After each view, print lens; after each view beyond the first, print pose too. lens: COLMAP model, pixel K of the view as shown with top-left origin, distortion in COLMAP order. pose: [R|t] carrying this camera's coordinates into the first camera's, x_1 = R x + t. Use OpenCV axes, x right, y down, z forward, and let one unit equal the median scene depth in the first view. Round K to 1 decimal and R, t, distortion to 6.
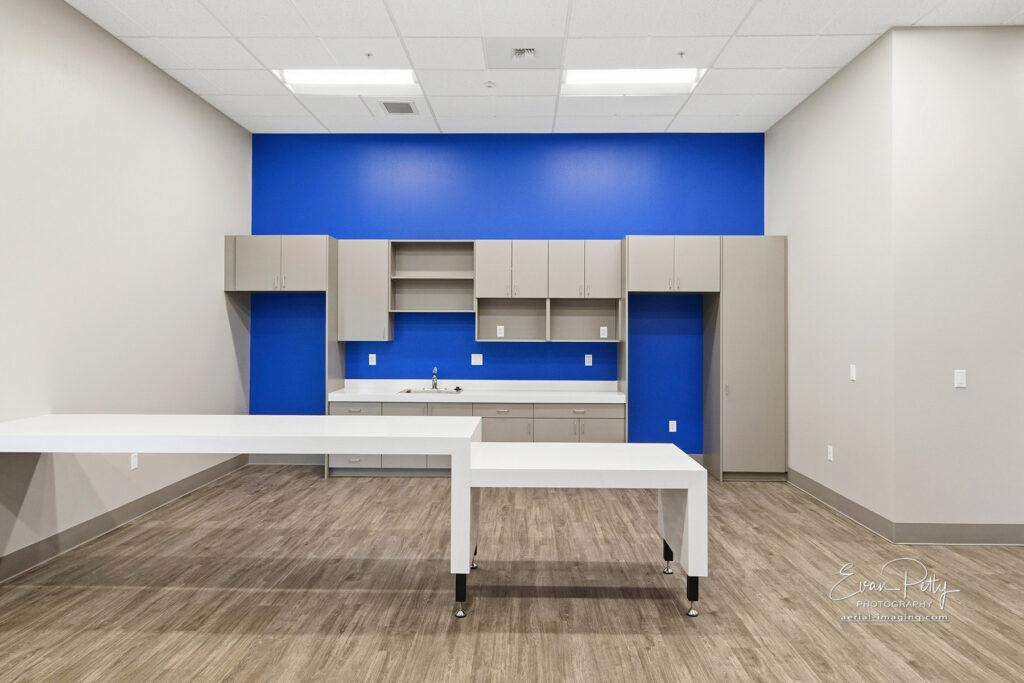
lens RADIAL K [[669.4, 0, 510.4], [0, 669.4, 323.7], [0, 0, 1]] dist [0.007043, 0.001212]
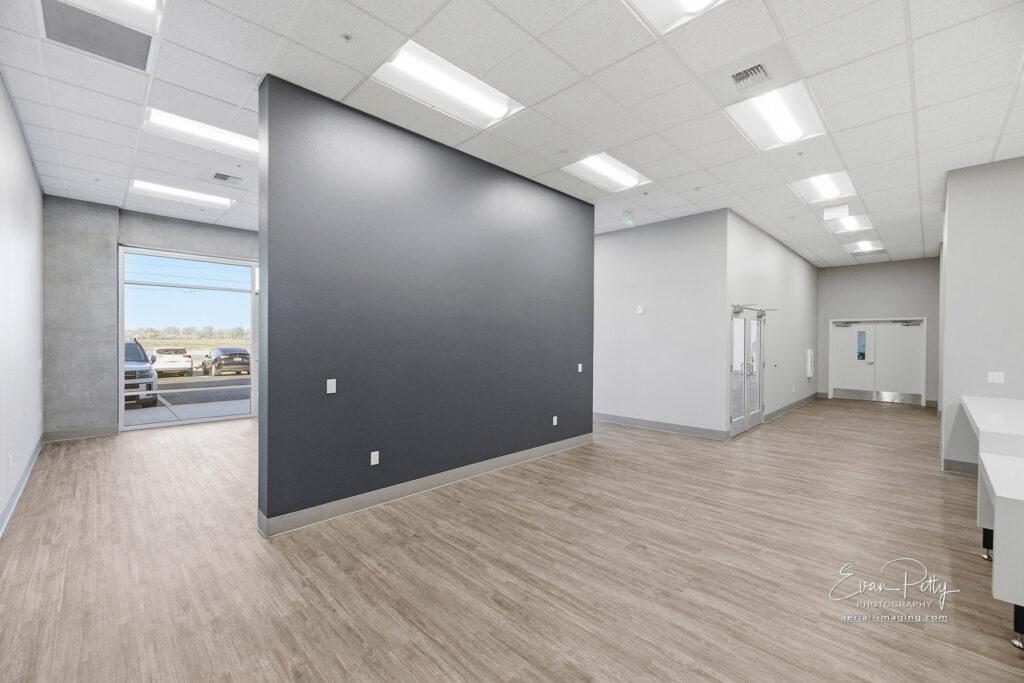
lens RADIAL K [[419.6, 0, 512.0], [0, 419.6, 344.6], [0, 0, 1]] dist [-0.000309, -0.000342]
pose [[-0.695439, 0.000013, -0.718585, 0.785679], [-0.001489, 0.999998, 0.001459, -0.006299], [0.718584, 0.002084, -0.695437, 0.567944]]
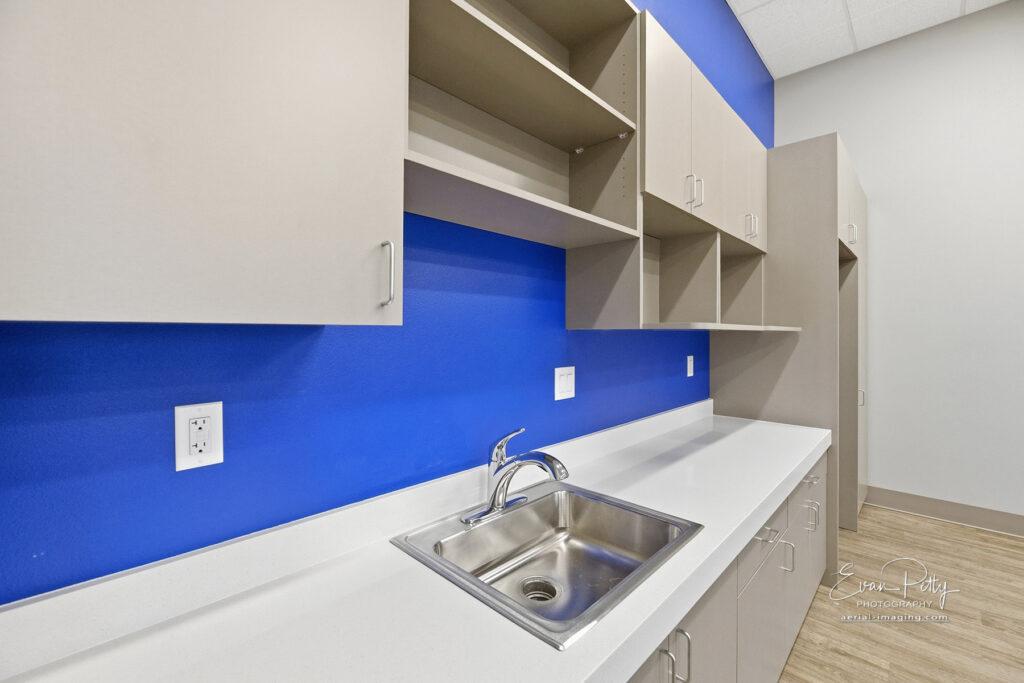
lens RADIAL K [[433.3, 0, 514.0], [0, 433.3, 336.8], [0, 0, 1]] dist [-0.003104, -0.000537]
pose [[0.679259, -0.006688, 0.733868, -0.307199], [-0.007686, 0.999839, 0.016226, 0.034777], [-0.733859, -0.016663, 0.679098, 1.147204]]
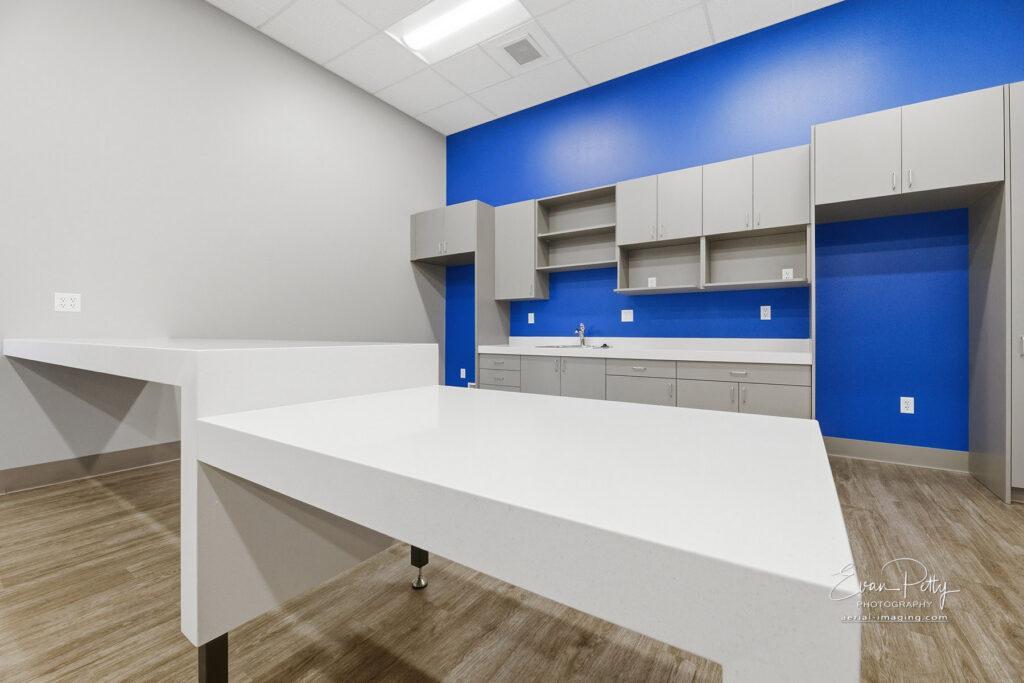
lens RADIAL K [[420.6, 0, 512.3], [0, 420.6, 334.4], [0, 0, 1]] dist [0.005840, -0.005768]
pose [[0.844095, -0.001569, -0.536192, 0.172672], [0.006669, 0.999949, 0.007573, 0.098188], [0.536153, -0.009969, 0.844062, 0.547524]]
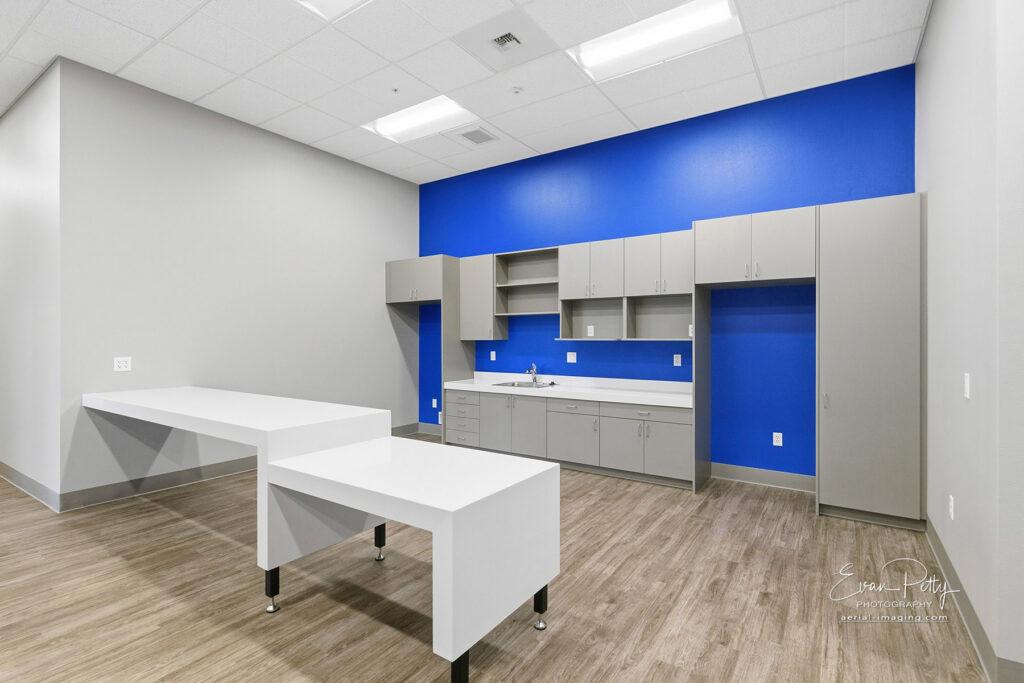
lens RADIAL K [[485.8, 0, 506.3], [0, 485.8, 339.9], [0, 0, 1]] dist [0.001791, -0.000535]
pose [[0.835942, -0.002279, -0.548814, 0.386299], [0.009881, 0.999892, 0.010899, 0.020662], [0.548730, -0.014534, 0.835874, 0.378101]]
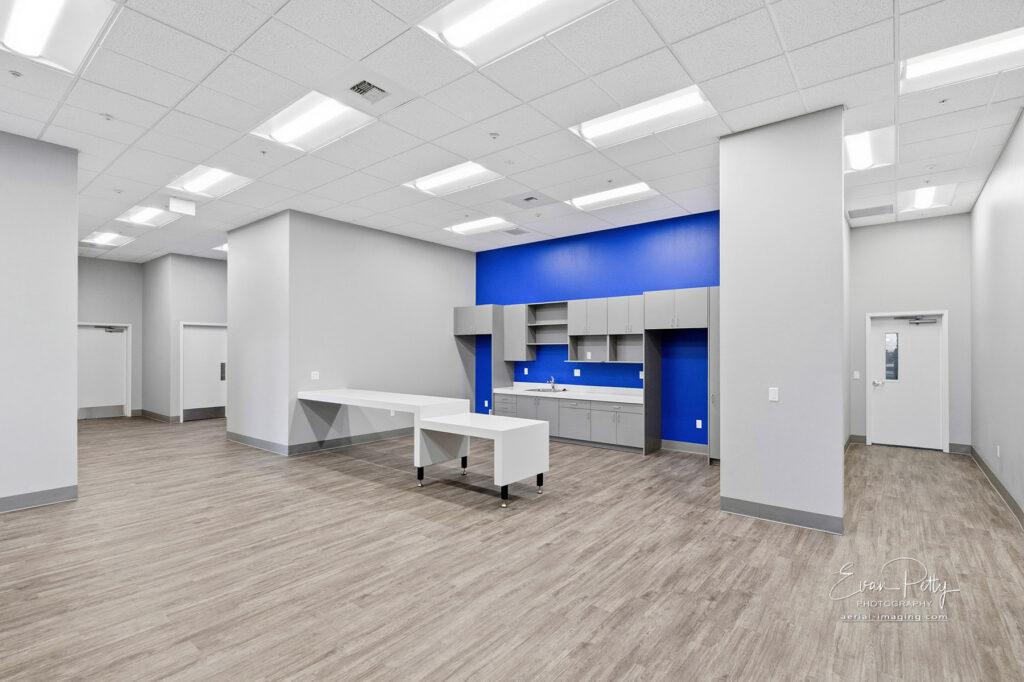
lens RADIAL K [[478.4, 0, 512.1], [0, 478.4, 350.1], [0, 0, 1]] dist [0.003109, 0.000218]
pose [[0.791826, -0.004642, -0.610730, 0.714940], [0.008575, 0.999957, 0.003516, -0.009741], [0.610687, -0.008021, 0.791831, -0.036608]]
